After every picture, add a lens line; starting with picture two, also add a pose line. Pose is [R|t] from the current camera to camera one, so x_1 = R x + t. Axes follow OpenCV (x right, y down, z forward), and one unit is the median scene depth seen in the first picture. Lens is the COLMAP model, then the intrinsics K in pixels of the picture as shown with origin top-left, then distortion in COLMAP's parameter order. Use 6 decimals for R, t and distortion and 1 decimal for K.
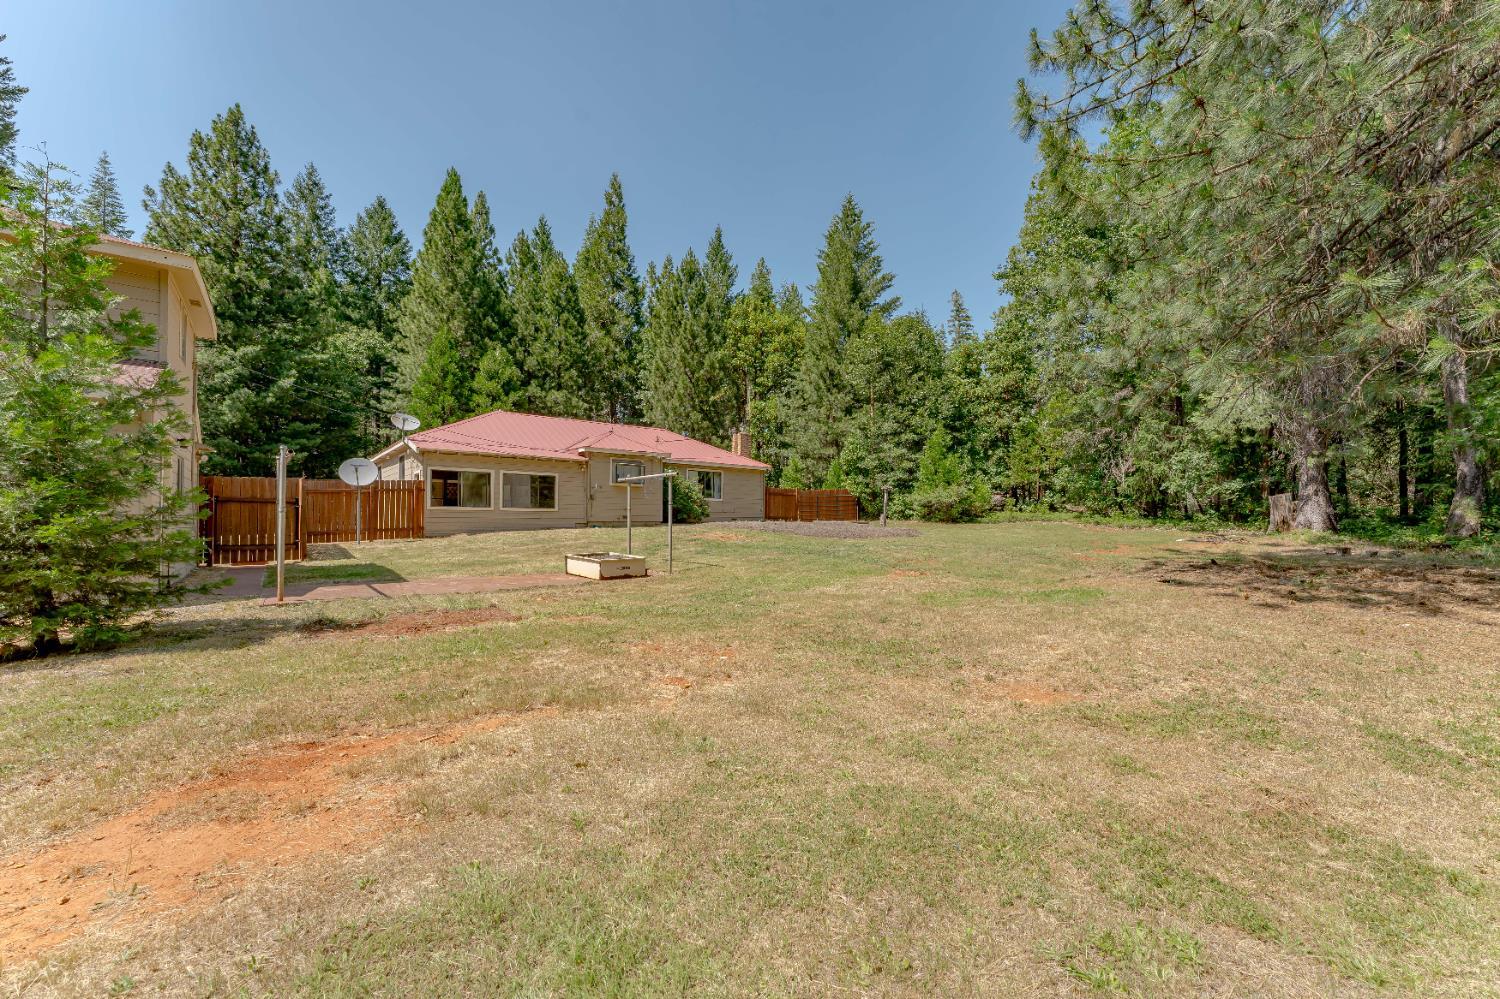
lens RADIAL K [[612.9, 0, 774.2], [0, 612.9, 513.6], [0, 0, 1]] dist [0.001224, 0.000385]
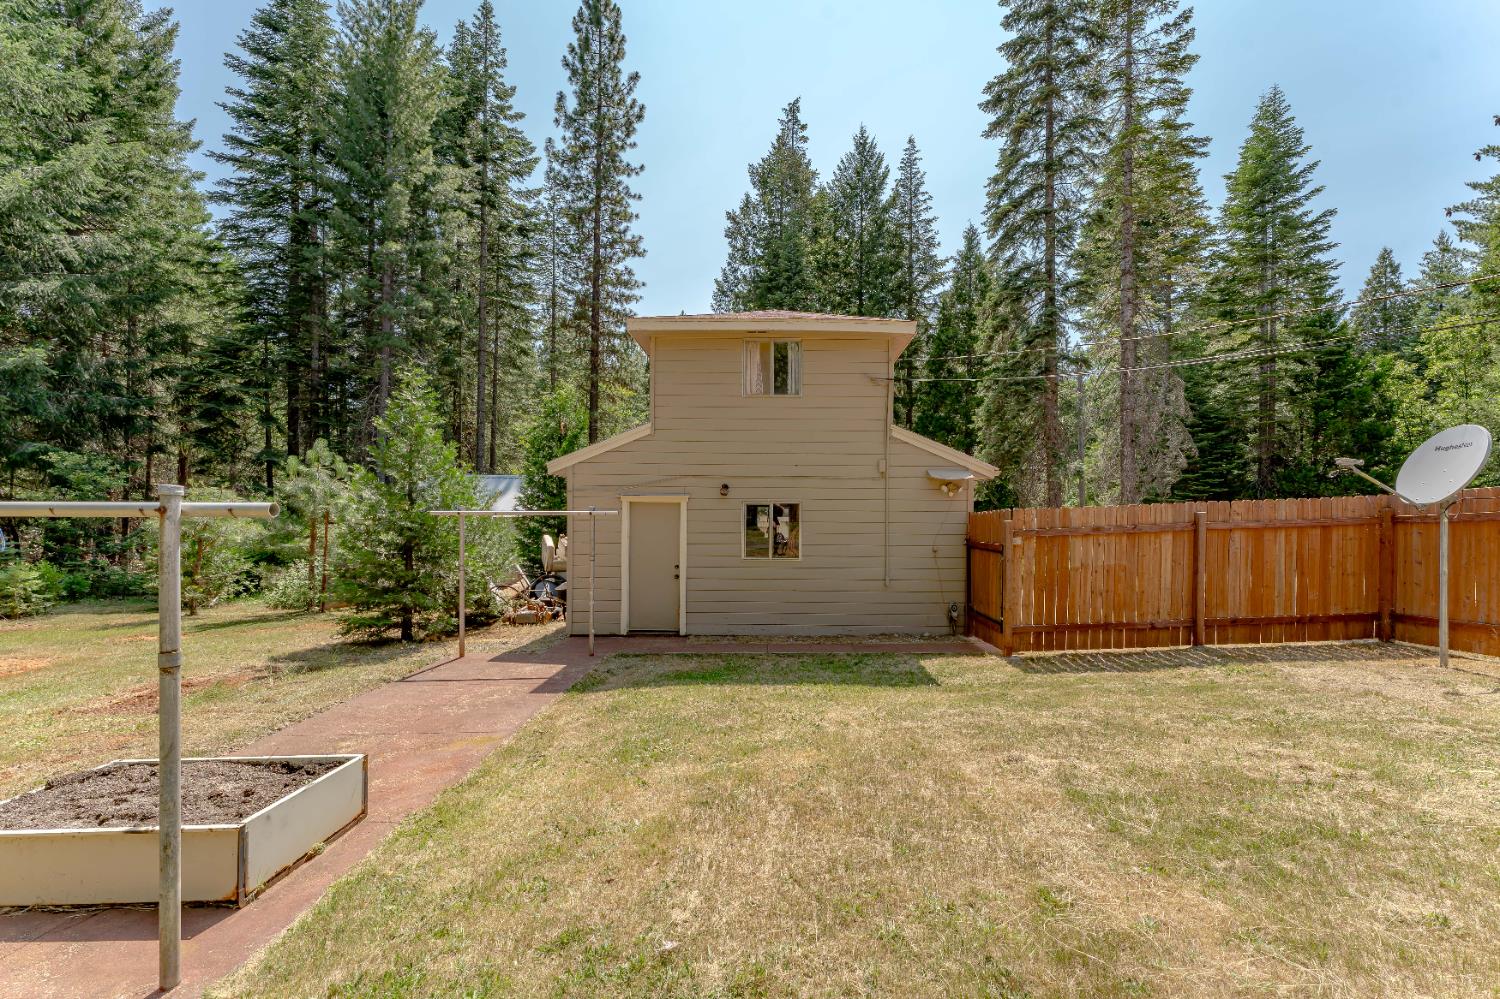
lens RADIAL K [[612.9, 0, 774.2], [0, 612.9, 513.6], [0, 0, 1]] dist [0.001224, 0.000385]
pose [[-0.628859, -0.005271, -0.777501, -0.070630], [0.005211, 0.999926, -0.010994, -0.018953], [0.777502, -0.010965, -0.628785, 0.459337]]
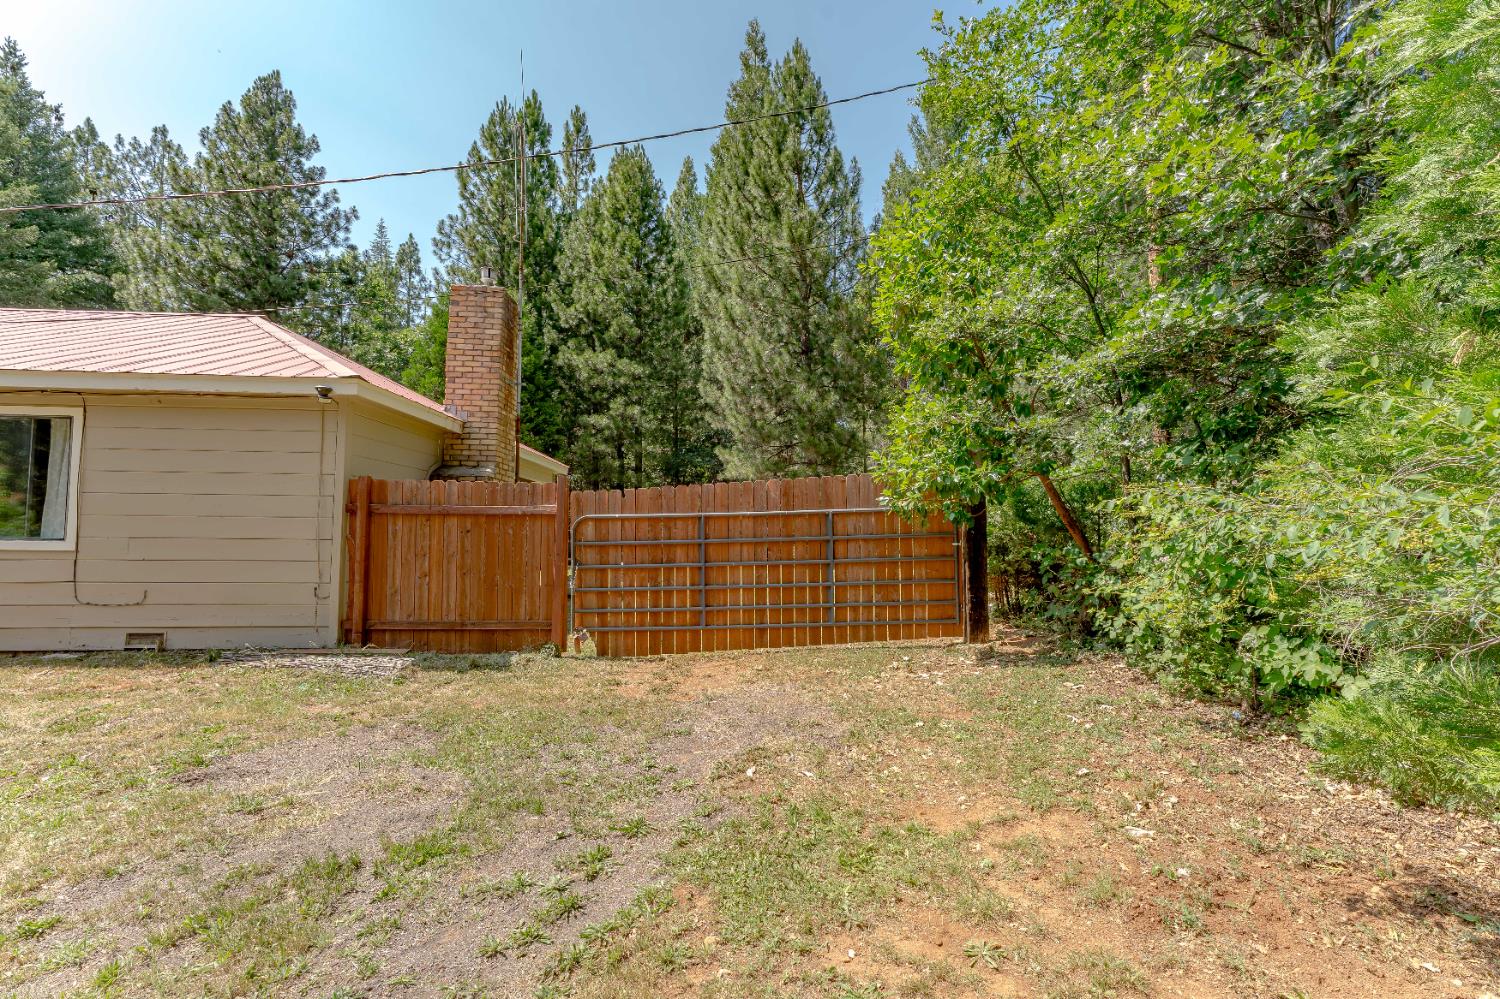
lens RADIAL K [[612.9, 0, 774.2], [0, 612.9, 513.6], [0, 0, 1]] dist [0.001224, 0.000385]
pose [[0.815308, -0.020778, -0.578654, 0.194794], [0.002298, 0.999464, -0.032651, -0.021123], [0.579022, 0.025291, 0.814919, 0.802357]]
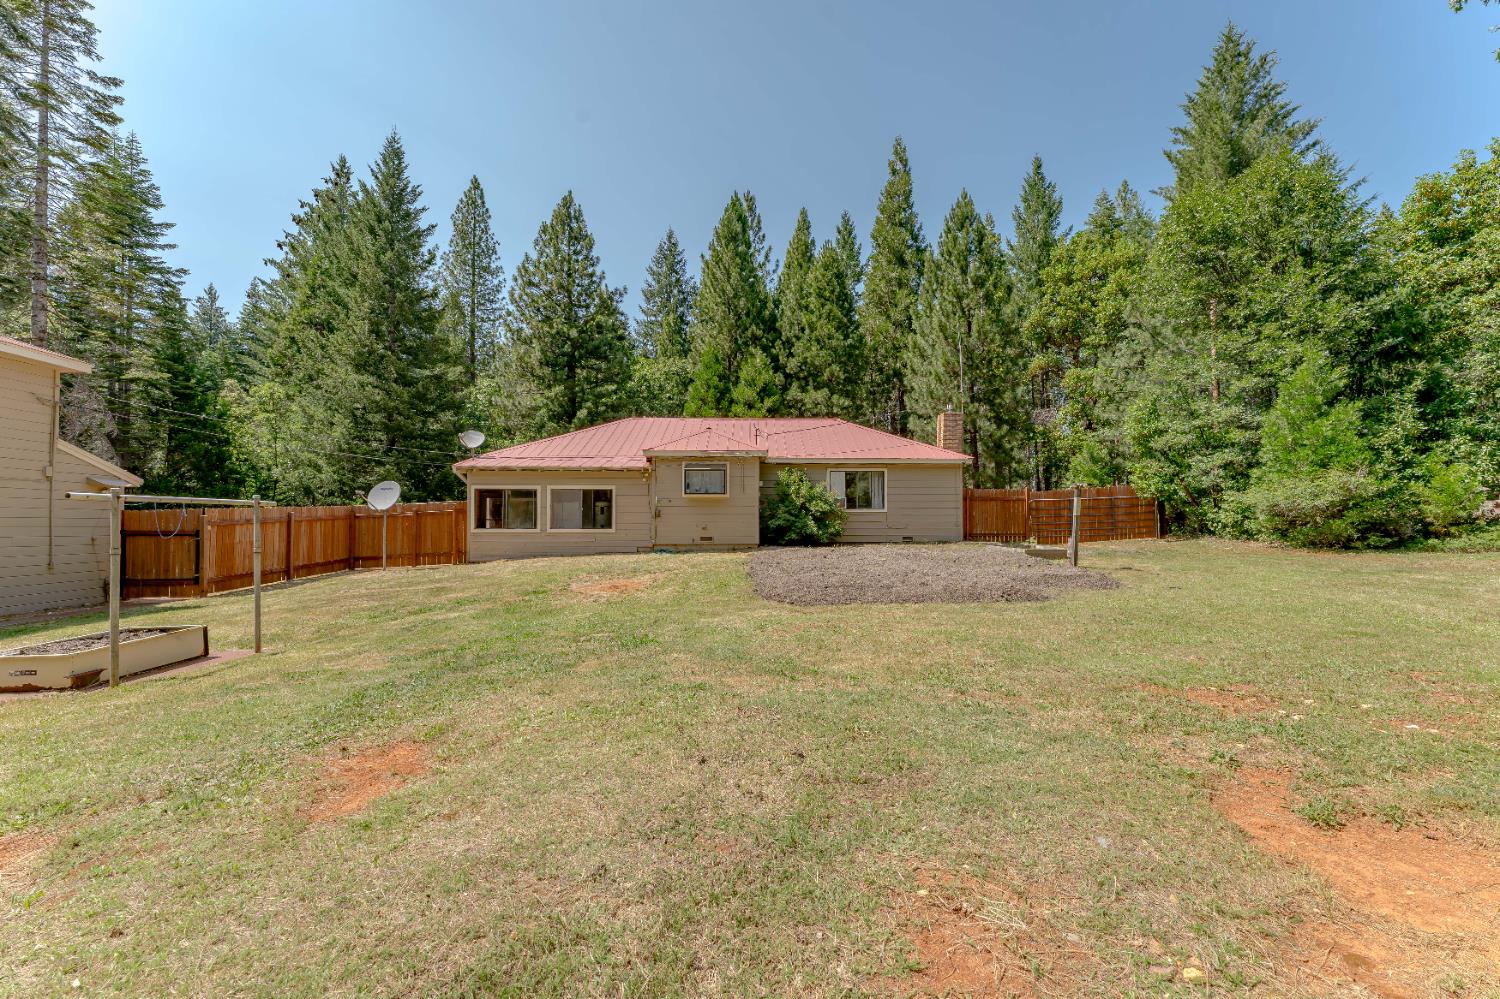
lens RADIAL K [[612.9, 0, 774.2], [0, 612.9, 513.6], [0, 0, 1]] dist [0.001224, 0.000385]
pose [[0.798039, -0.014438, -0.602433, 0.194297], [0.012591, 0.999894, -0.007284, -0.012718], [0.602475, -0.001773, 0.798136, 0.302322]]
